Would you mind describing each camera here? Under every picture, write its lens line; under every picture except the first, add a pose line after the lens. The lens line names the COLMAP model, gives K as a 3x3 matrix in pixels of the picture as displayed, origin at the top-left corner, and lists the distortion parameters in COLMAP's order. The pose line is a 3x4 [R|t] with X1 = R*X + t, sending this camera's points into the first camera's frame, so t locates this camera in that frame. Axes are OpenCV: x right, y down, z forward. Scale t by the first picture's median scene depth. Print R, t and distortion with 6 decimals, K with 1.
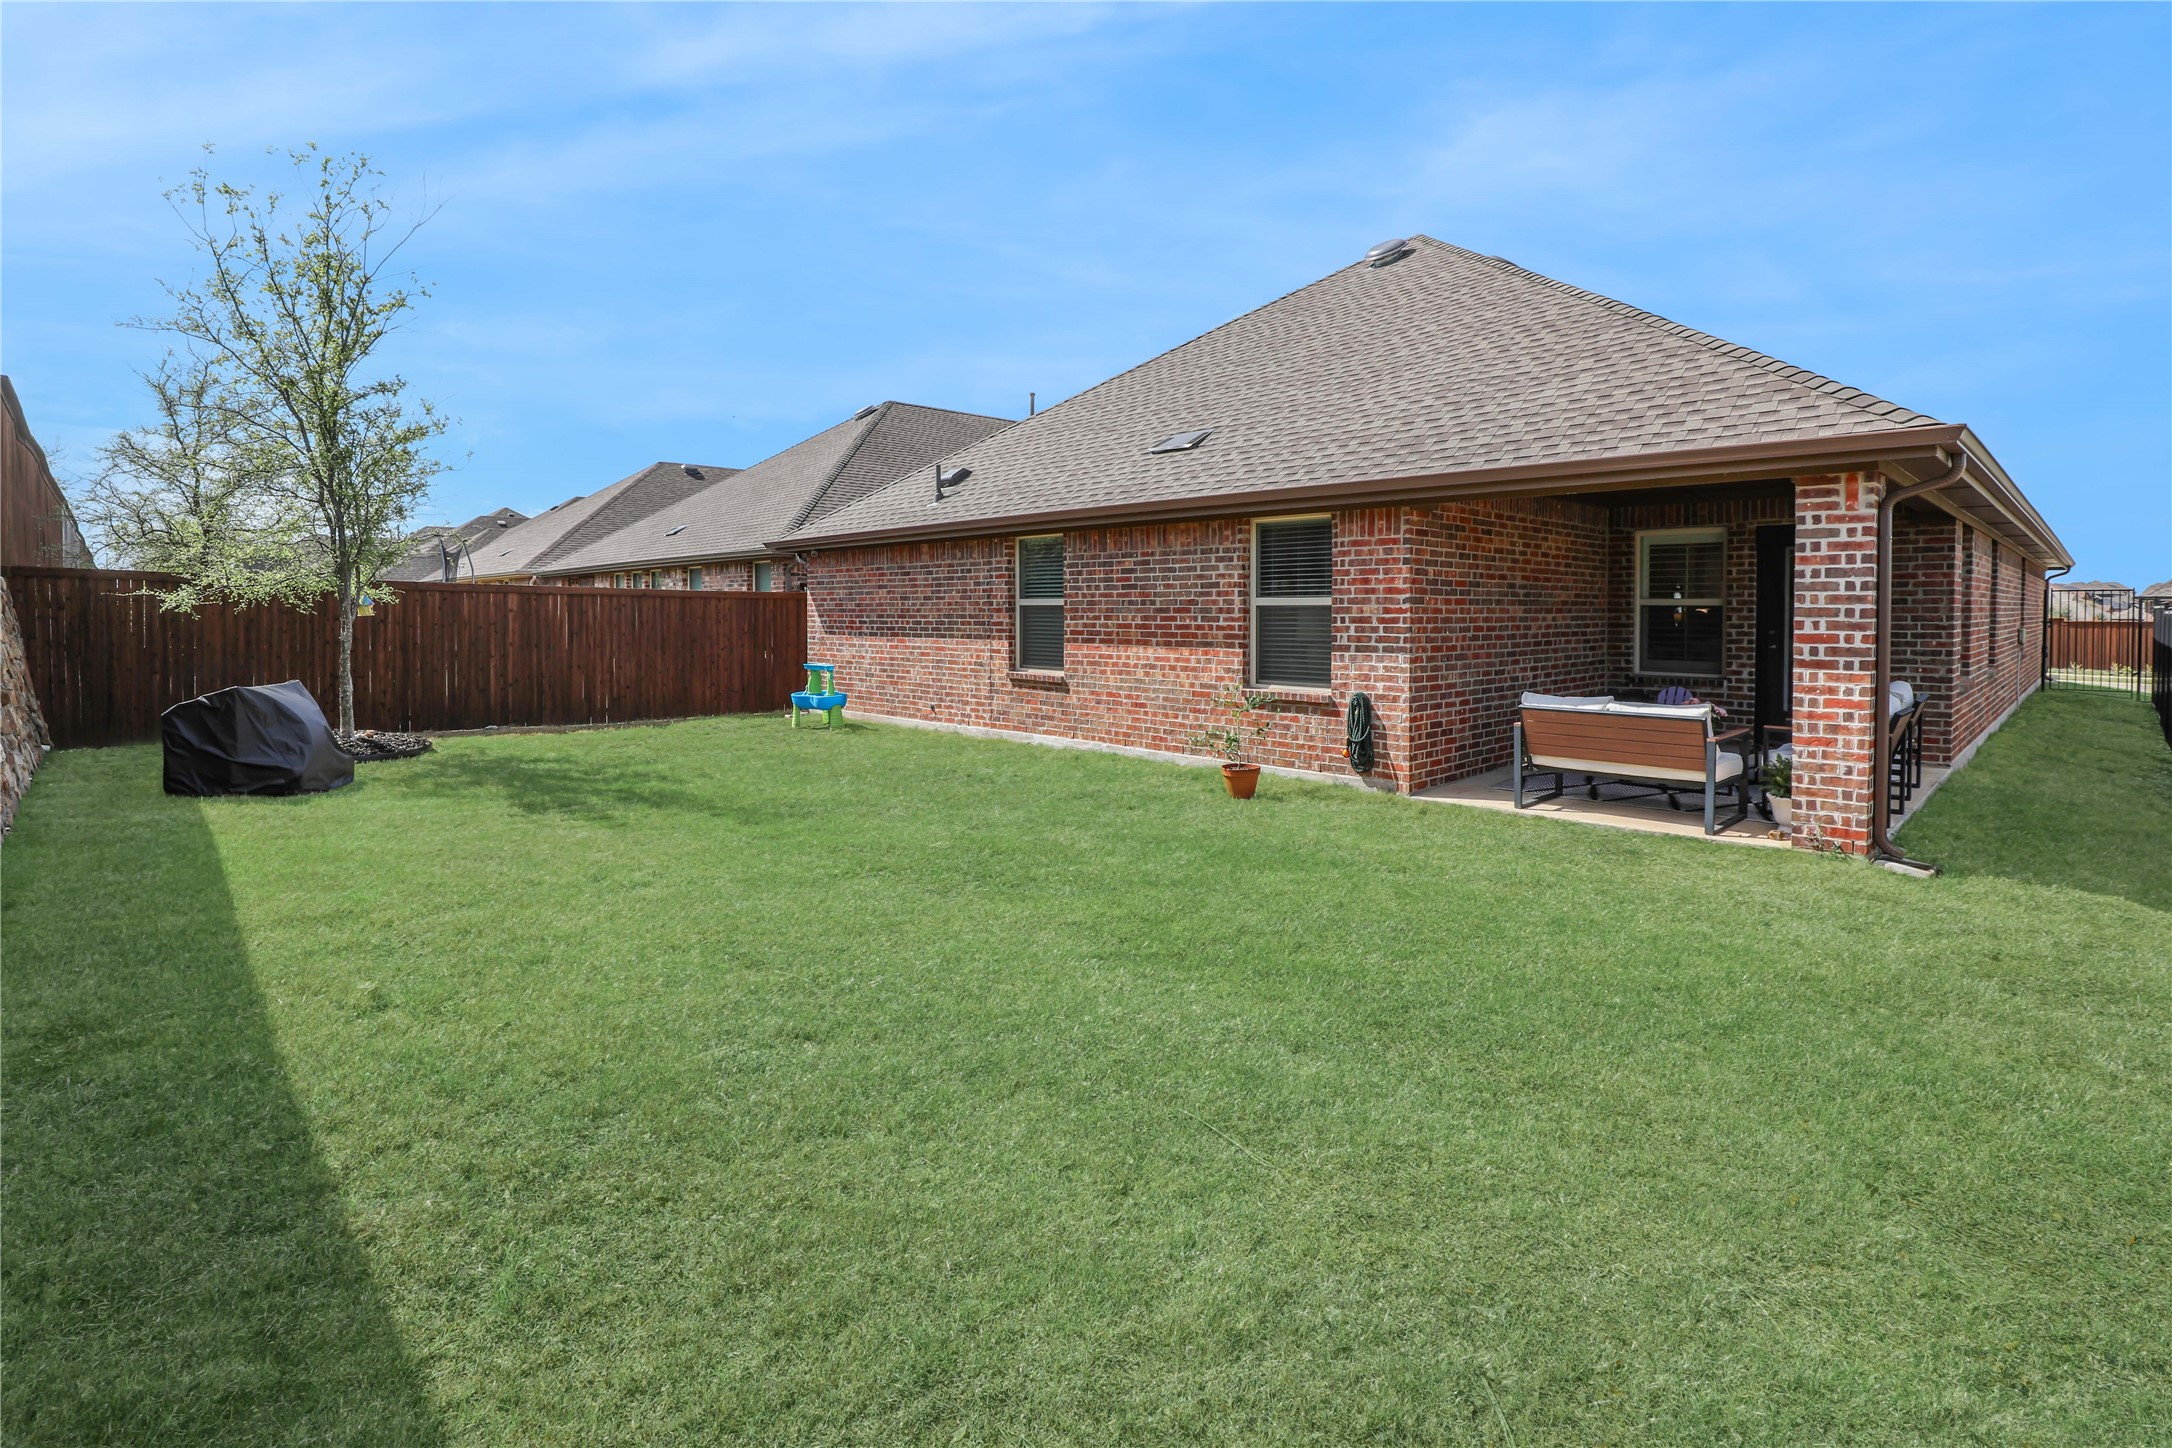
lens RADIAL K [[1046.5, 0, 1084.8], [0, 1046.5, 630.5], [0, 0, 1]] dist [-0.029479, -0.000128]
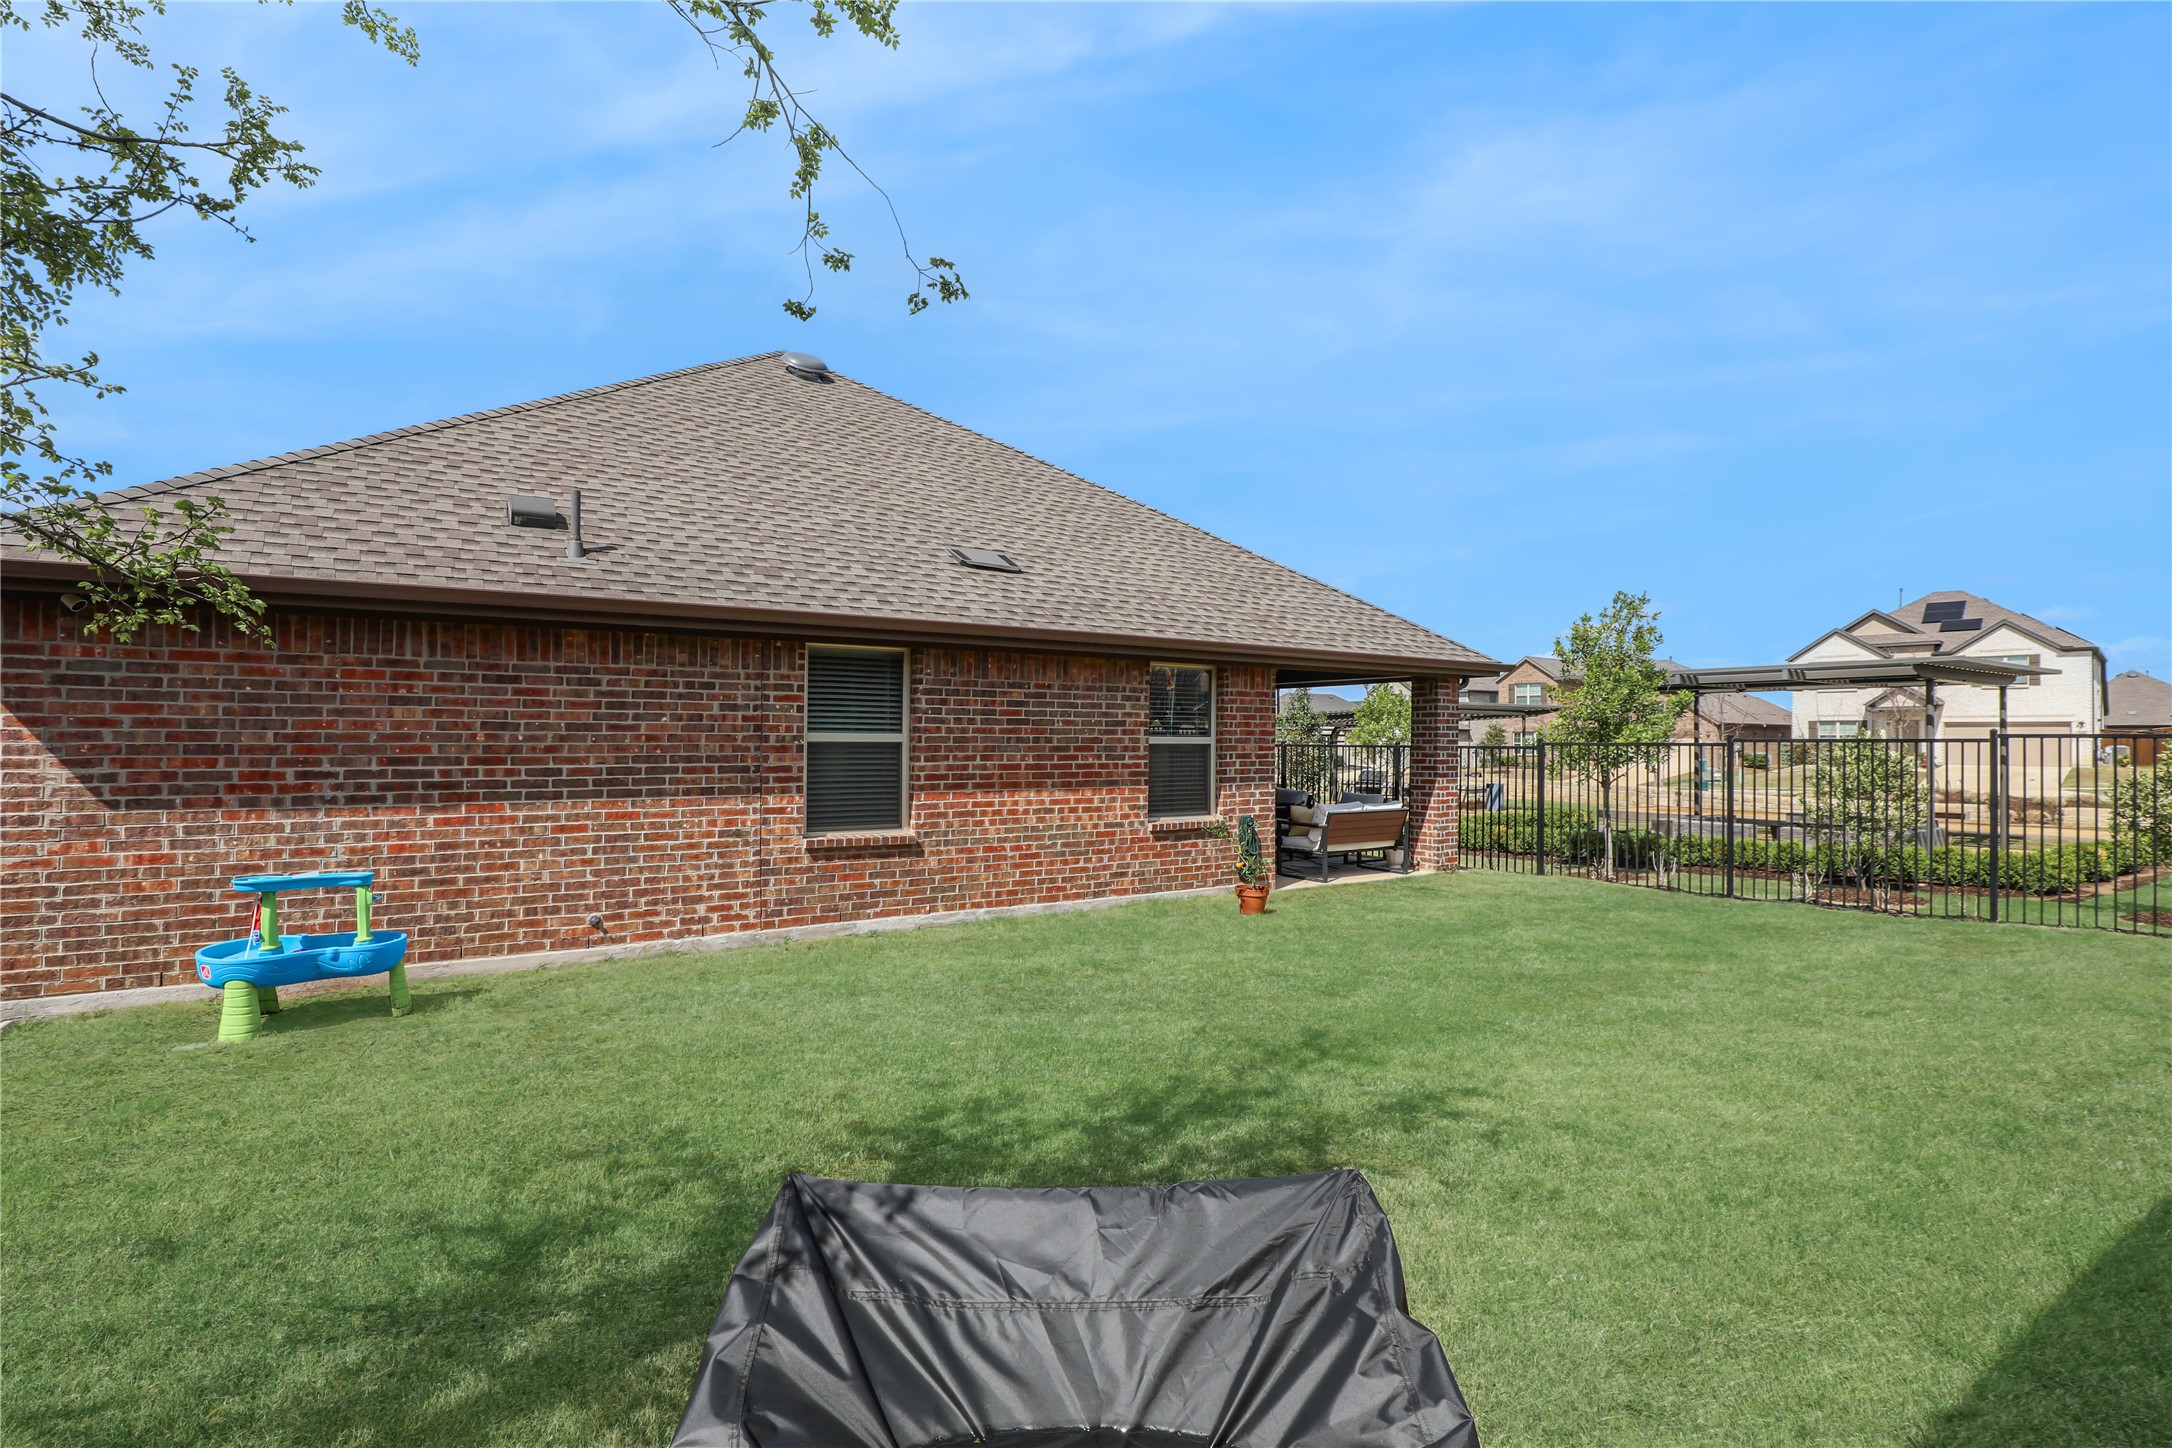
lens RADIAL K [[1039.3, 0, 1086.0], [0, 1039.3, 724.0], [0, 0, 1]] dist [-0.028307, 0.000341]
pose [[0.173771, 0.013218, 0.984697, -0.813081], [0.013614, 0.999782, -0.015823, -0.025911], [-0.984692, 0.016155, 0.173553, 0.807336]]
